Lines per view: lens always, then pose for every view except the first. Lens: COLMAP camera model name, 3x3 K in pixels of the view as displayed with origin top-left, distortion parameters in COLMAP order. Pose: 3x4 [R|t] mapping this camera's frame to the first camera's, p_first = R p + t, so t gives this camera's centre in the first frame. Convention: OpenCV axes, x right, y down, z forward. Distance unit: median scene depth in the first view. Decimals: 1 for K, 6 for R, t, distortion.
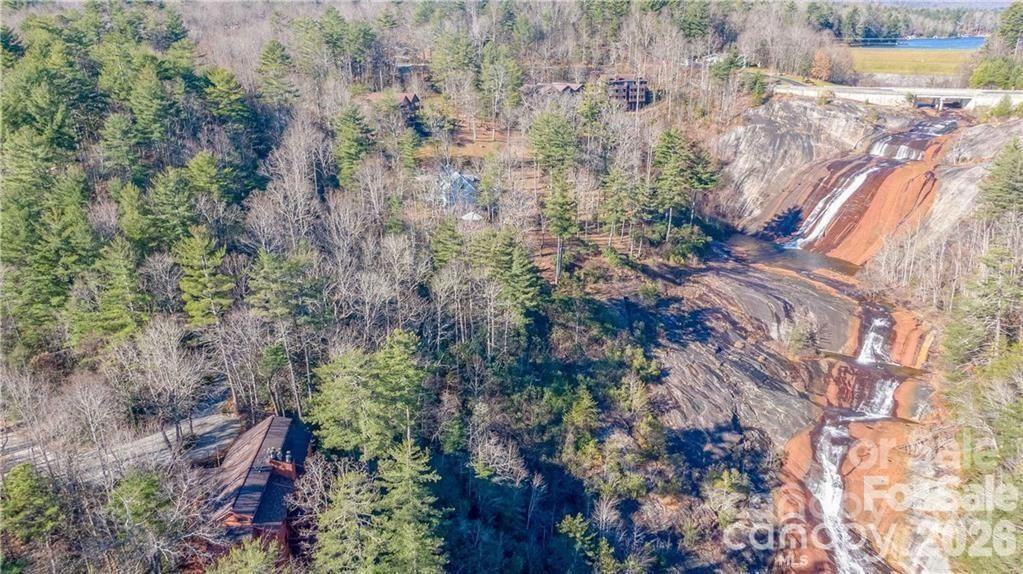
lens RADIAL K [[796.6, 0, 511.5], [0, 796.6, 287.0], [0, 0, 1]] dist [0.126242, -0.283778]
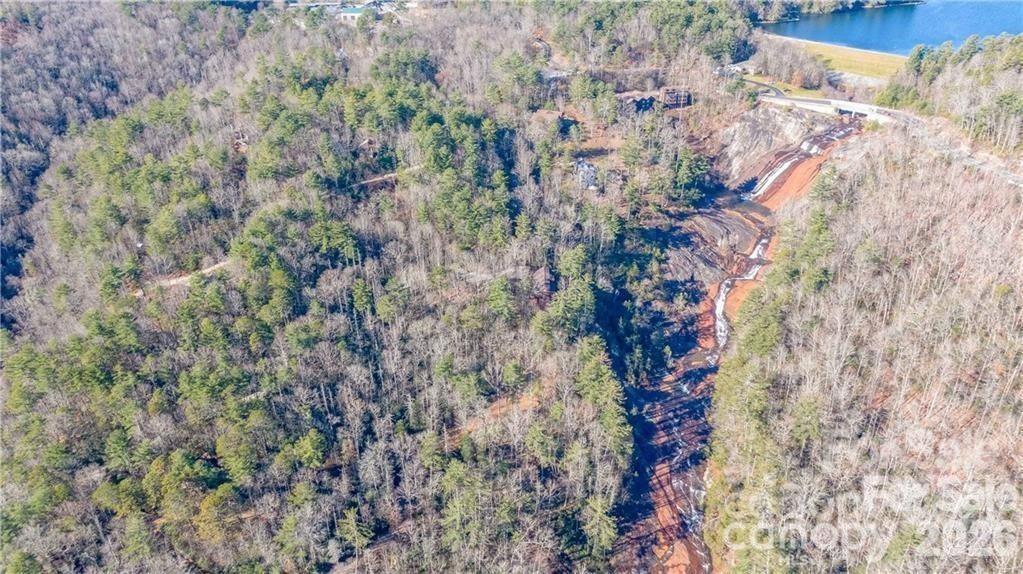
lens RADIAL K [[796.6, 0, 511.5], [0, 796.6, 287.0], [0, 0, 1]] dist [0.126242, -0.283778]
pose [[0.994857, 0.047205, -0.089612, -0.067244], [-0.032345, 0.986493, 0.160575, -0.179746], [0.095981, -0.156851, 0.982947, -1.430214]]
